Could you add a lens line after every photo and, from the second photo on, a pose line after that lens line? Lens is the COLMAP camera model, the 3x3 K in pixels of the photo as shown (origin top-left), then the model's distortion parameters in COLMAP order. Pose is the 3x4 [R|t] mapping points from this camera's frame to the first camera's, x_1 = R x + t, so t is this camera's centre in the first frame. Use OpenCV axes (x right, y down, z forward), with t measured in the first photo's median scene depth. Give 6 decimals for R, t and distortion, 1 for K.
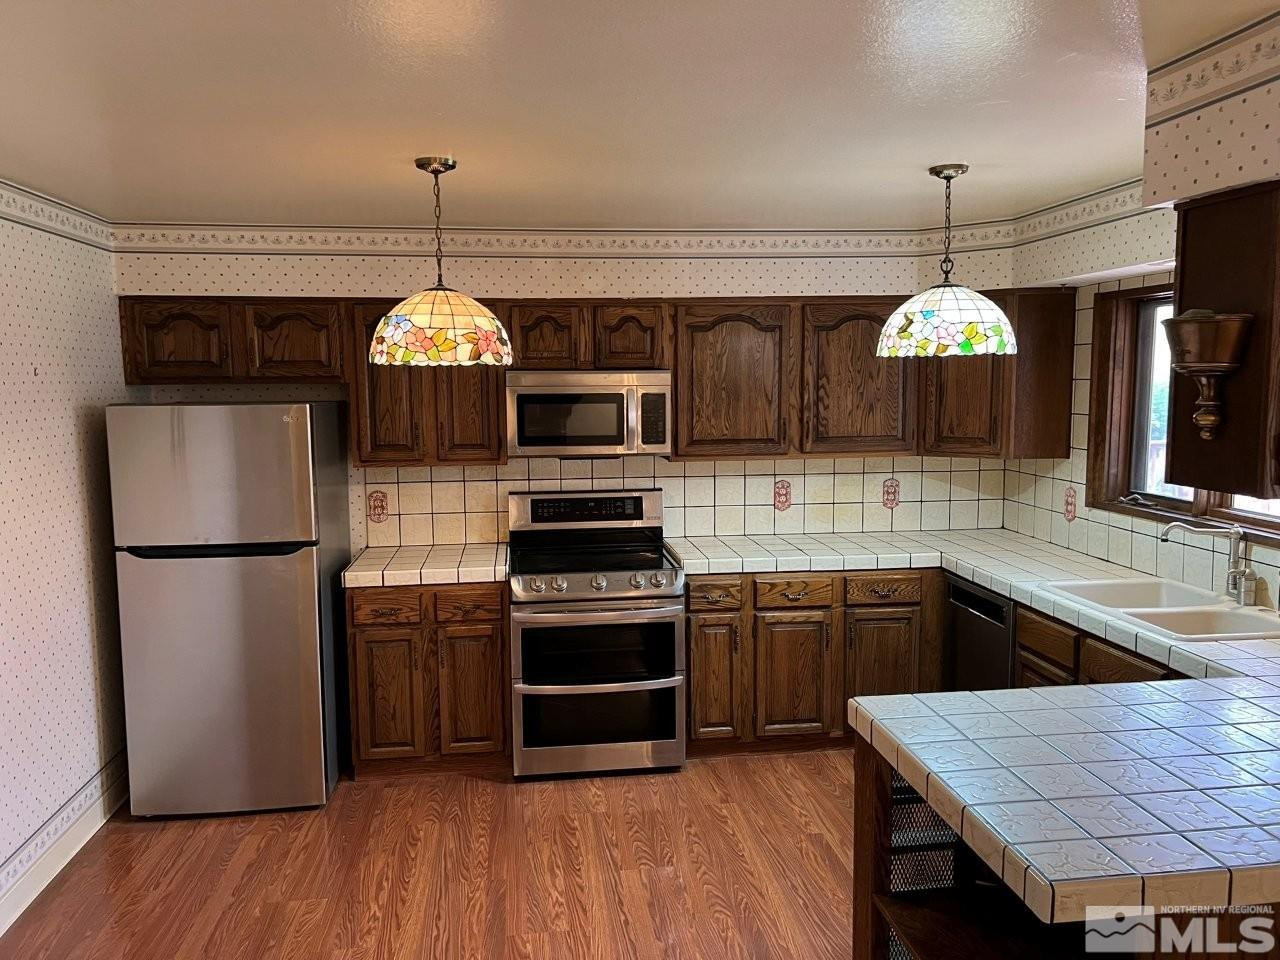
lens RADIAL K [[960.4, 0, 640.3], [0, 960.4, 478.5], [0, 0, 1]] dist [0.062659, -0.064336]
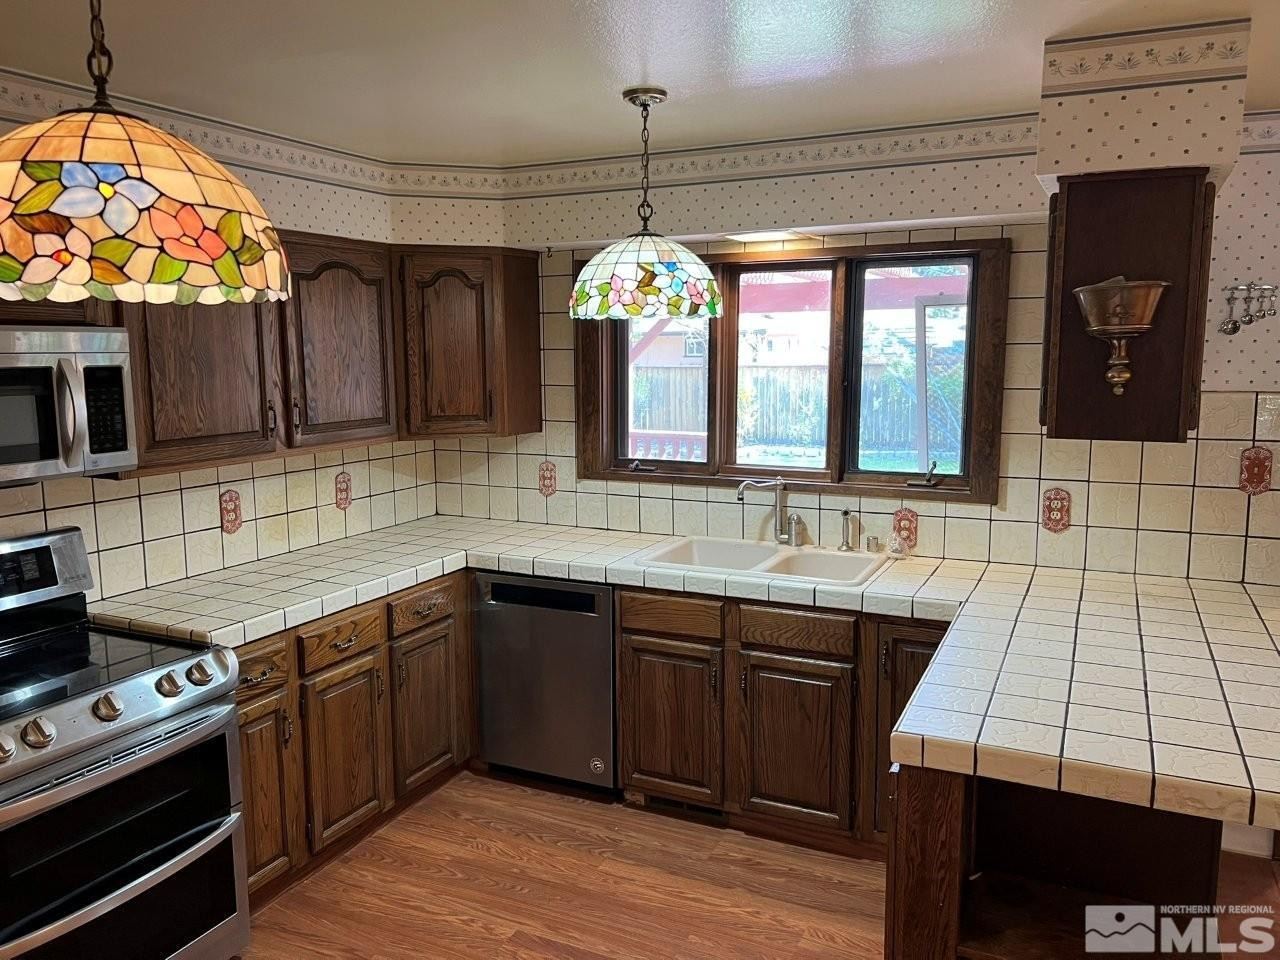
lens RADIAL K [[960.4, 0, 640.3], [0, 960.4, 478.5], [0, 0, 1]] dist [0.062659, -0.064336]
pose [[0.545896, -0.107691, 0.830903, -0.313683], [0.088084, 0.993586, 0.070906, -0.034534], [-0.833210, 0.034482, 0.551881, 0.406547]]
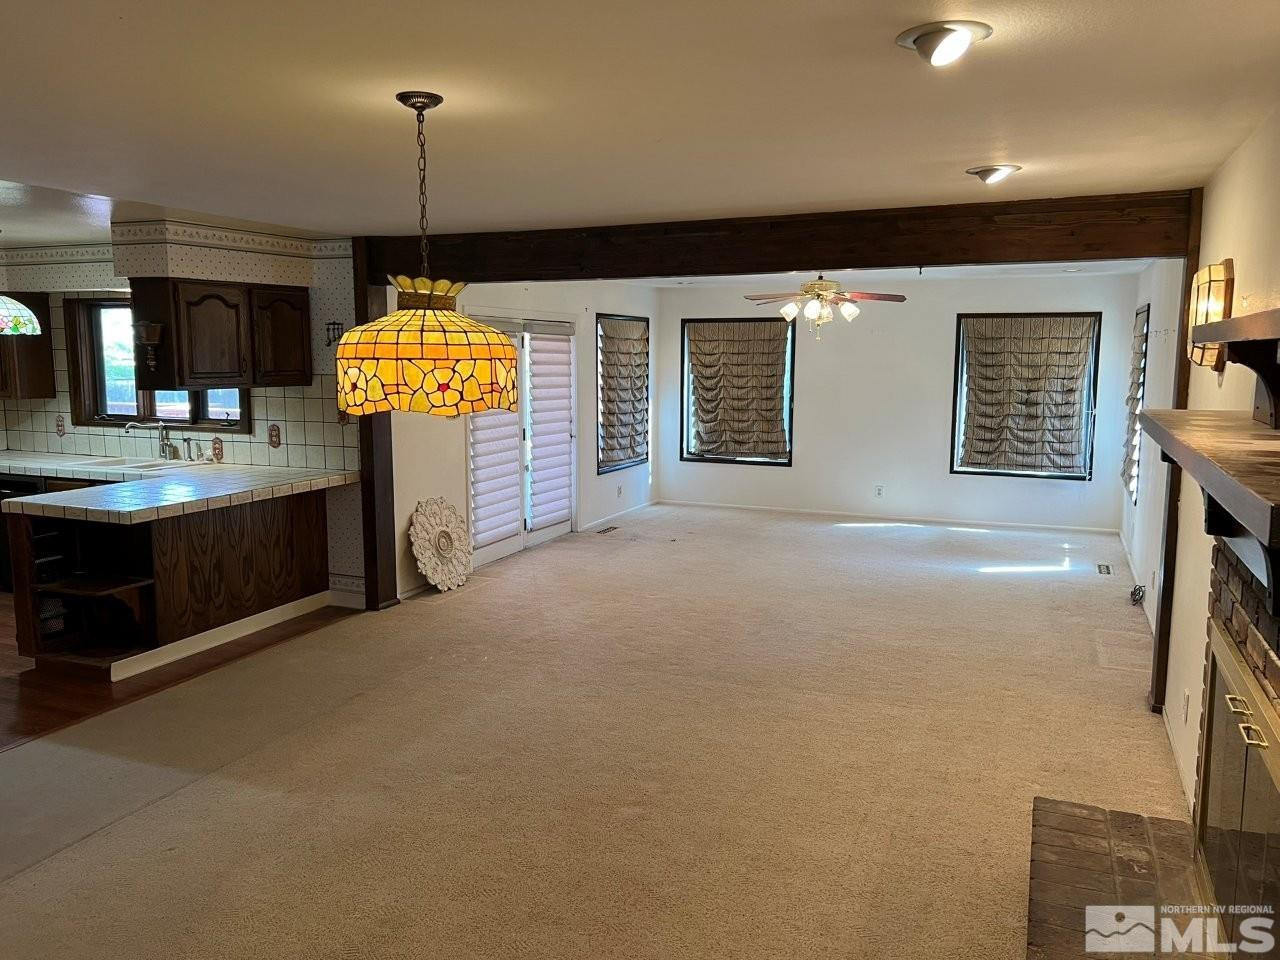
lens RADIAL K [[960.4, 0, 640.3], [0, 960.4, 478.5], [0, 0, 1]] dist [0.062659, -0.064336]
pose [[0.507202, -0.101526, 0.855826, -0.490610], [0.082465, 0.994198, 0.069068, 0.084215], [-0.857873, 0.035545, 0.512631, -0.699226]]
